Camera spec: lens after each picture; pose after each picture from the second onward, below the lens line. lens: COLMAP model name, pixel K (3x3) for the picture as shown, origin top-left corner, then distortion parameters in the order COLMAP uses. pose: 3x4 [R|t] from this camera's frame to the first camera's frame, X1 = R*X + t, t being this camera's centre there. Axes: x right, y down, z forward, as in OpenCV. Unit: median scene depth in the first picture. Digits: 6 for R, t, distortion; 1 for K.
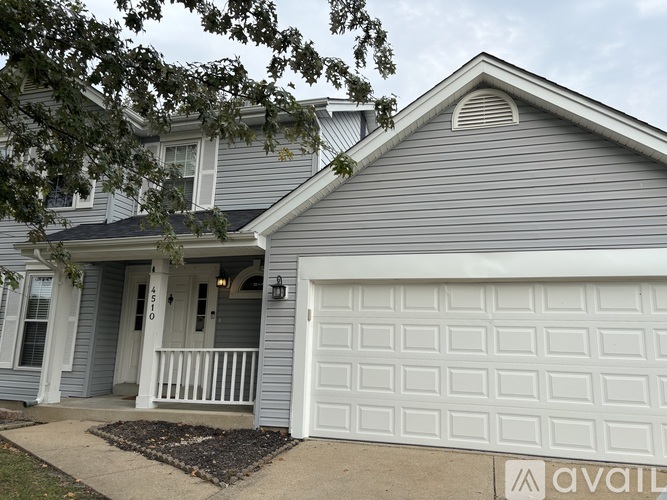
lens RADIAL K [[509.9, 0, 333.7], [0, 509.9, 250.3], [0, 0, 1]] dist [0.035770, -0.006586]
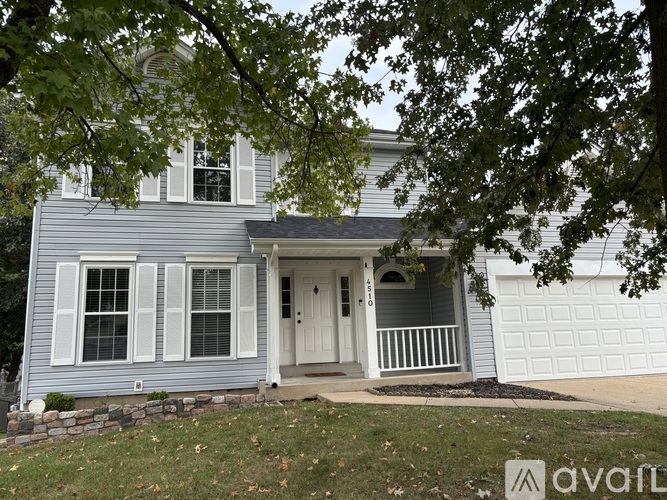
lens RADIAL K [[509.9, 0, 334.0], [0, 509.9, 250.3], [0, 0, 1]] dist [0.035770, -0.006586]
pose [[0.852752, 0.028596, 0.521533, -0.989971], [-0.042010, 0.999020, 0.013913, -0.011535], [-0.520624, -0.033774, 0.853118, 0.008820]]
